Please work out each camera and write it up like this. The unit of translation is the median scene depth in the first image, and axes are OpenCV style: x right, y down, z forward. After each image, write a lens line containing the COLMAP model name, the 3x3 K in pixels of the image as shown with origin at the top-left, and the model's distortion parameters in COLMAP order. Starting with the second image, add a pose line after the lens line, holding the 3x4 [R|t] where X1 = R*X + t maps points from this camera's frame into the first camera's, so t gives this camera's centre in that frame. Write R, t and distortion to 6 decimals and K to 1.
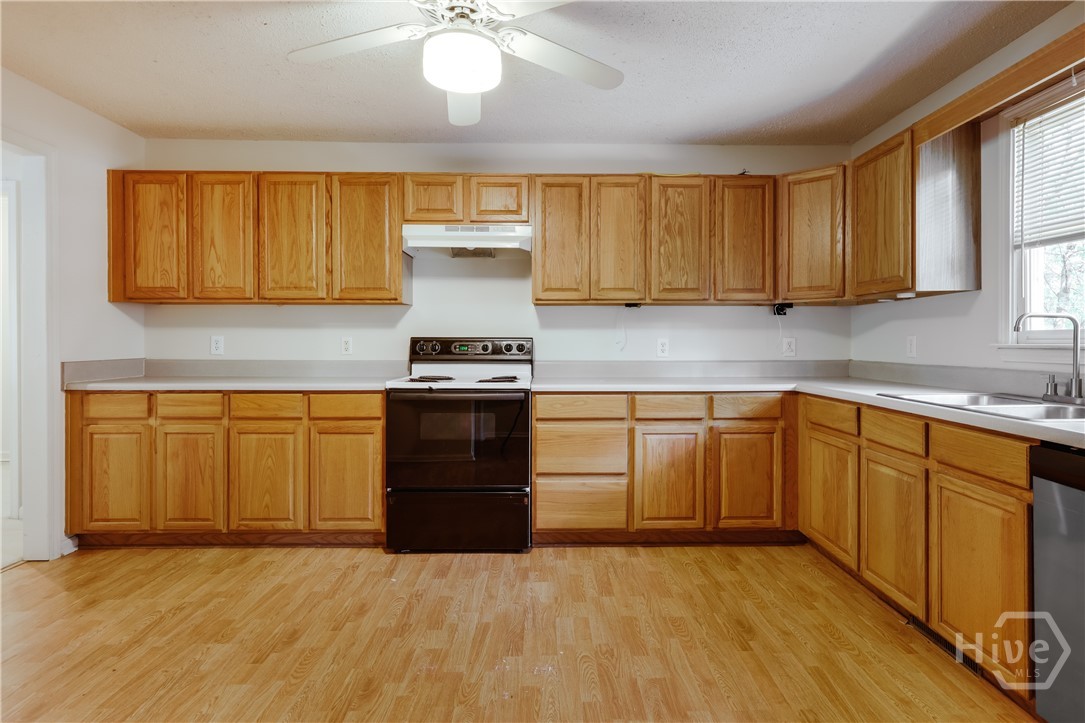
lens RADIAL K [[565.0, 0, 667.8], [0, 565.0, 342.1], [0, 0, 1]] dist [0.000788, -0.000154]
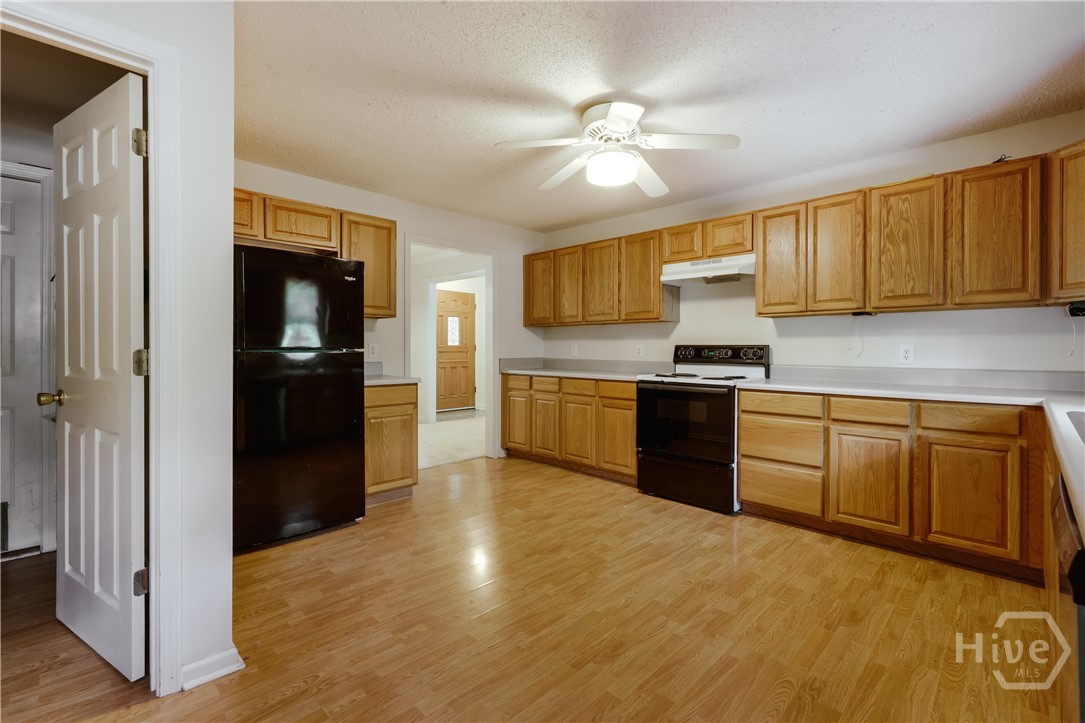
lens RADIAL K [[565.0, 0, 667.8], [0, 565.0, 342.1], [0, 0, 1]] dist [0.000788, -0.000154]
pose [[0.724311, -0.006073, -0.689447, 0.478983], [-0.000974, 0.999951, -0.009832, -0.001935], [0.689473, 0.007793, 0.724270, -0.012081]]
